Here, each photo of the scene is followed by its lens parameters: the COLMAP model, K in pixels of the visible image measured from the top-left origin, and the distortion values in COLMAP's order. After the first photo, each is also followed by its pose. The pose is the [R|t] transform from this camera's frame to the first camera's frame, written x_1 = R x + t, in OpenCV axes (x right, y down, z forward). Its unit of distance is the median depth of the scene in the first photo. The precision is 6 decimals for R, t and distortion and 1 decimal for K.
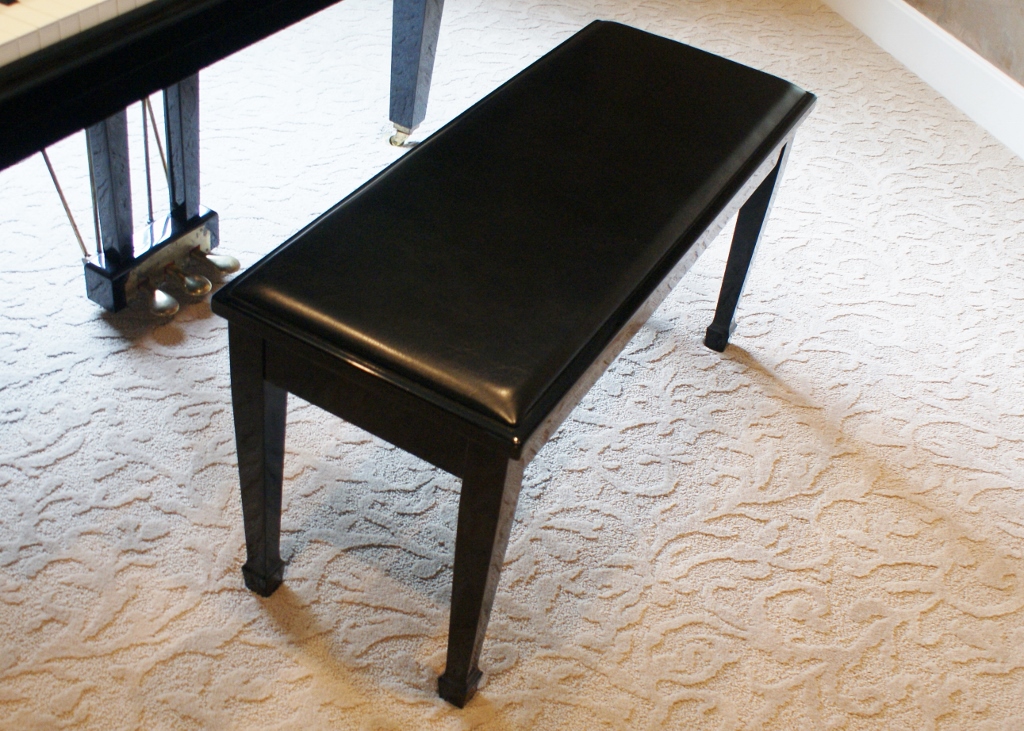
lens RADIAL K [[1215.6, 0, 512.0], [0, 1215.6, 365.5], [0, 0, 1]] dist [-0.181369, 0.249371]
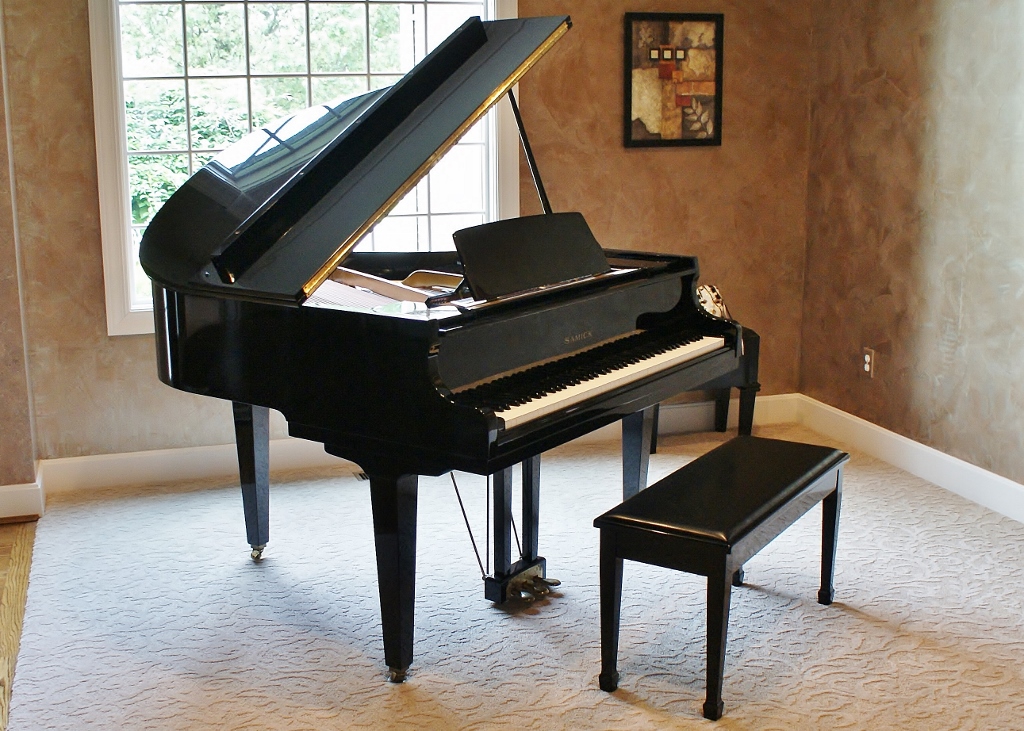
lens RADIAL K [[1215.6, 0, 512.0], [0, 1215.6, 365.5], [0, 0, 1]] dist [-0.181369, 0.249371]
pose [[0.990499, -0.109040, -0.083797, -0.121949], [0.056320, 0.877544, -0.476178, 0.574449], [0.125458, 0.466934, 0.875347, -0.906380]]
